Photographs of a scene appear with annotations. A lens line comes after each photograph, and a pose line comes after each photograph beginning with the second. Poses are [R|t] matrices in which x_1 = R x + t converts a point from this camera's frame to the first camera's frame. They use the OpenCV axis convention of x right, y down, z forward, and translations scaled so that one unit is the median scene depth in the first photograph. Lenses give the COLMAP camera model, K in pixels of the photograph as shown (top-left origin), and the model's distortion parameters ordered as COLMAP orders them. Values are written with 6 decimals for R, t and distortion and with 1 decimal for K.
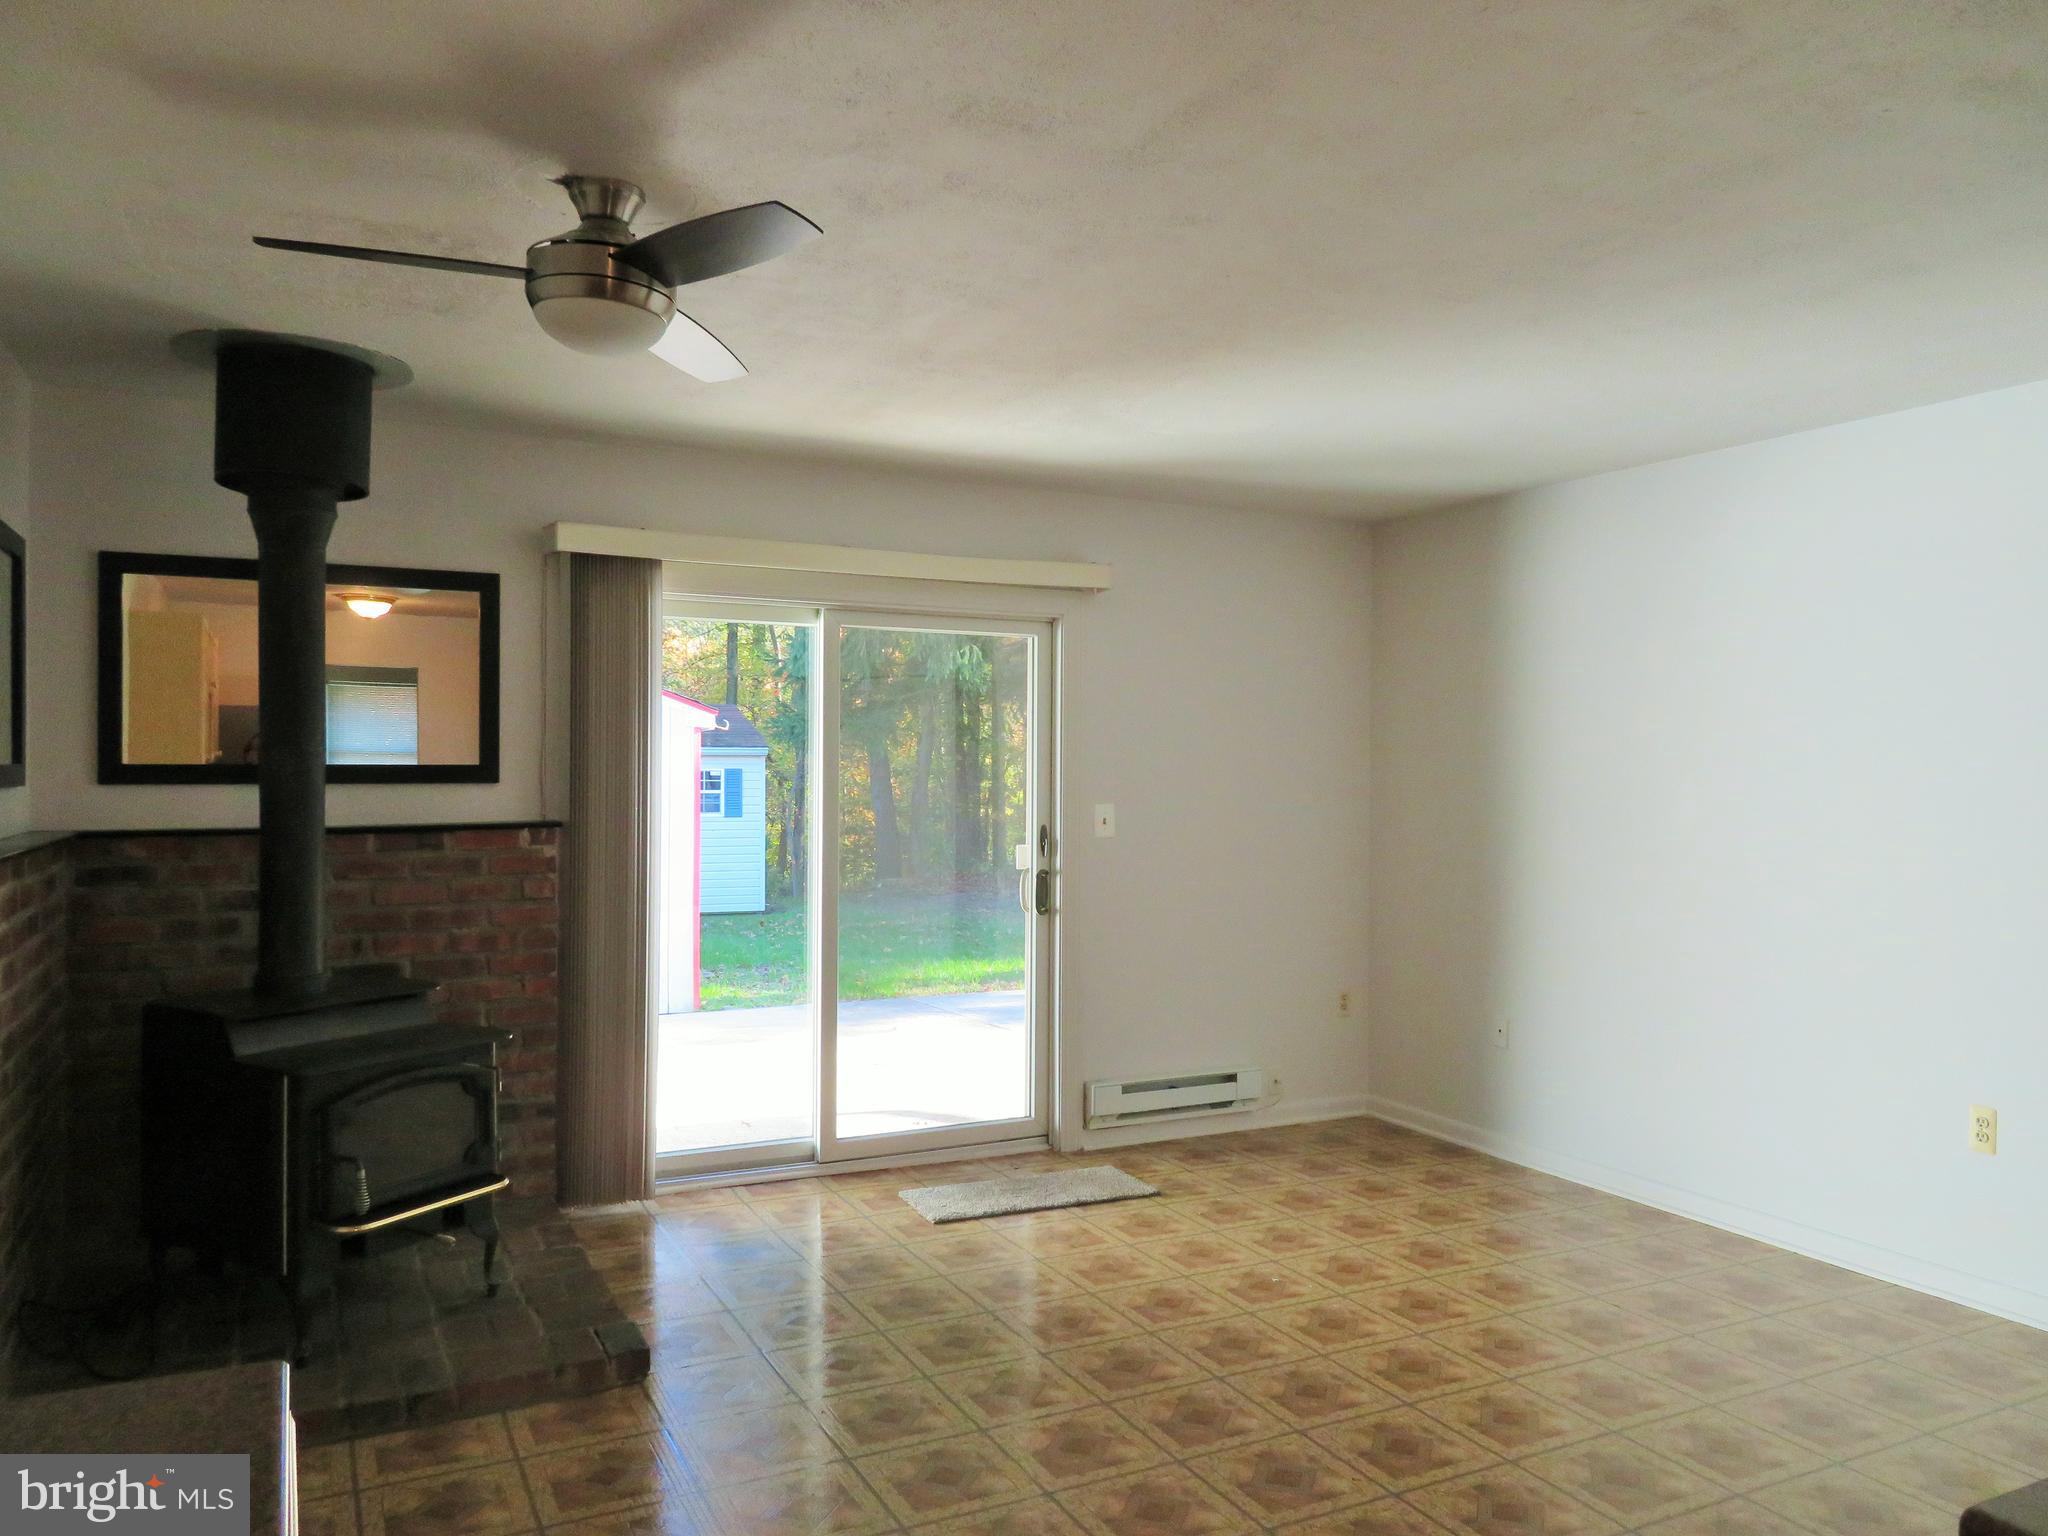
lens RADIAL K [[1448.4, 0, 1021.8], [0, 1448.4, 768.6], [0, 0, 1]] dist [-0.012416, 0.002054]
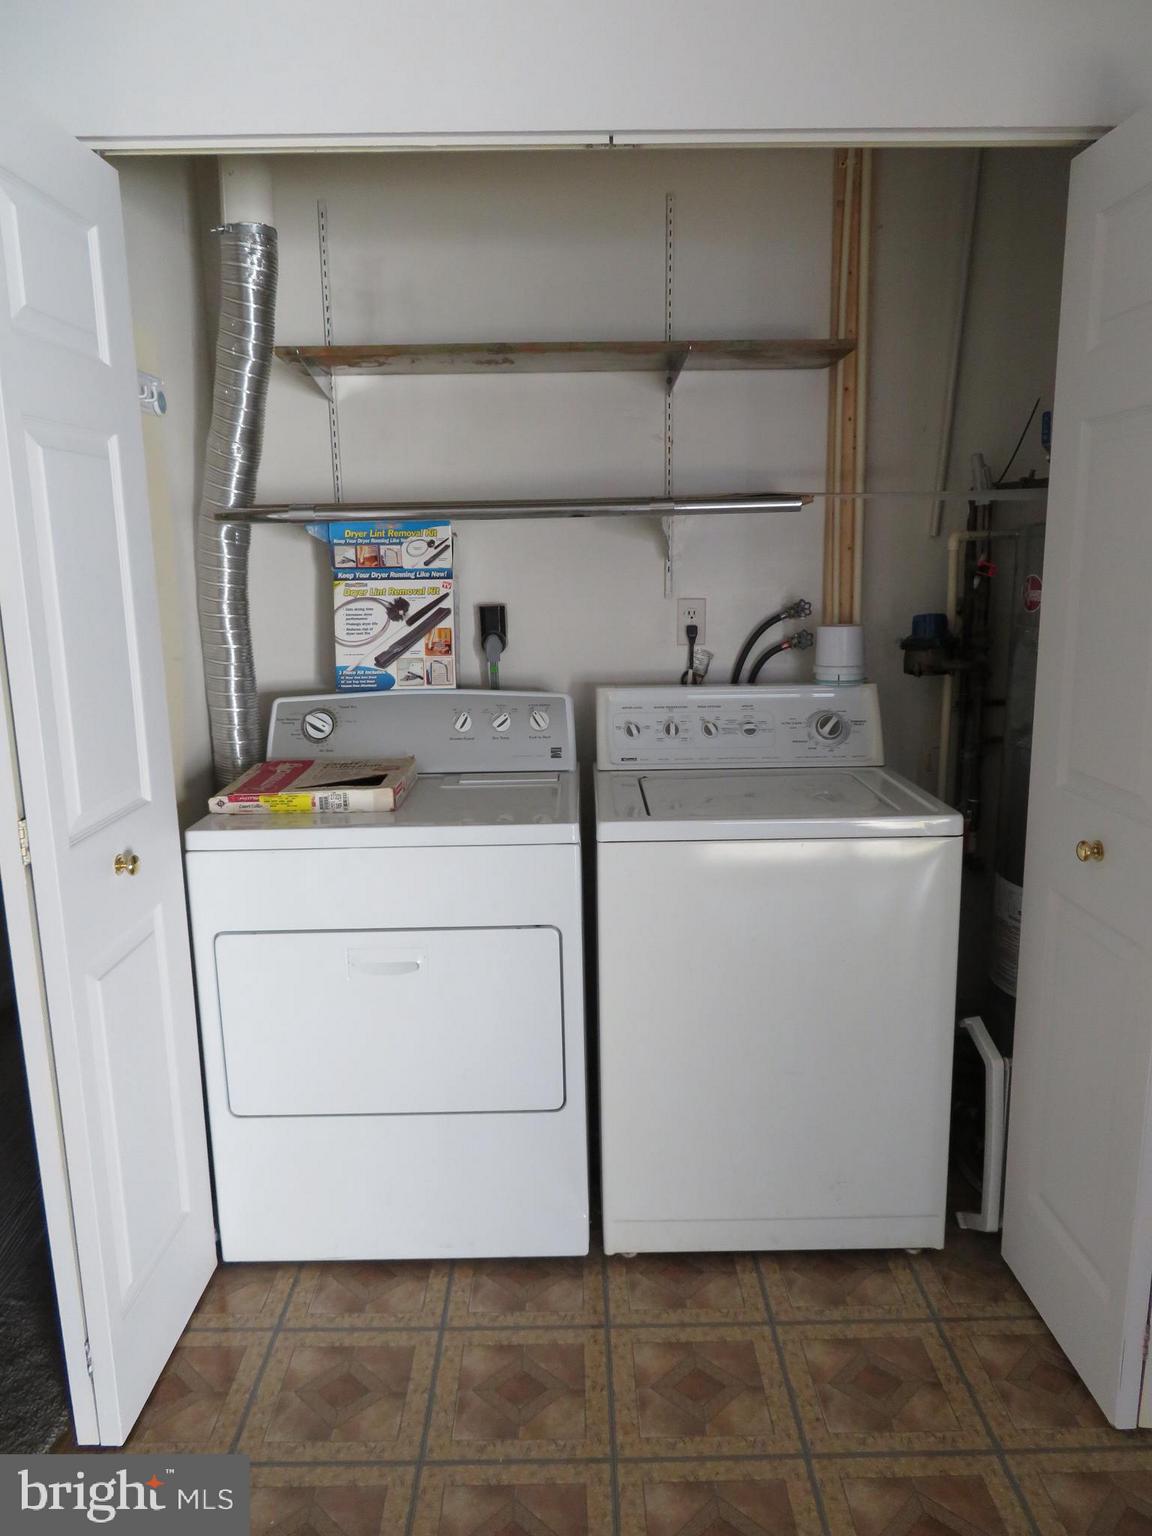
lens RADIAL K [[1086.3, 0, 576.3], [0, 1086.3, 767.5], [0, 0, 1]] dist [-0.012416, 0.002054]
pose [[-0.899166, -0.074677, 0.431190, -0.145507], [0.010615, 0.981320, 0.192088, 0.010417], [-0.437480, 0.177296, -0.881577, 1.627920]]
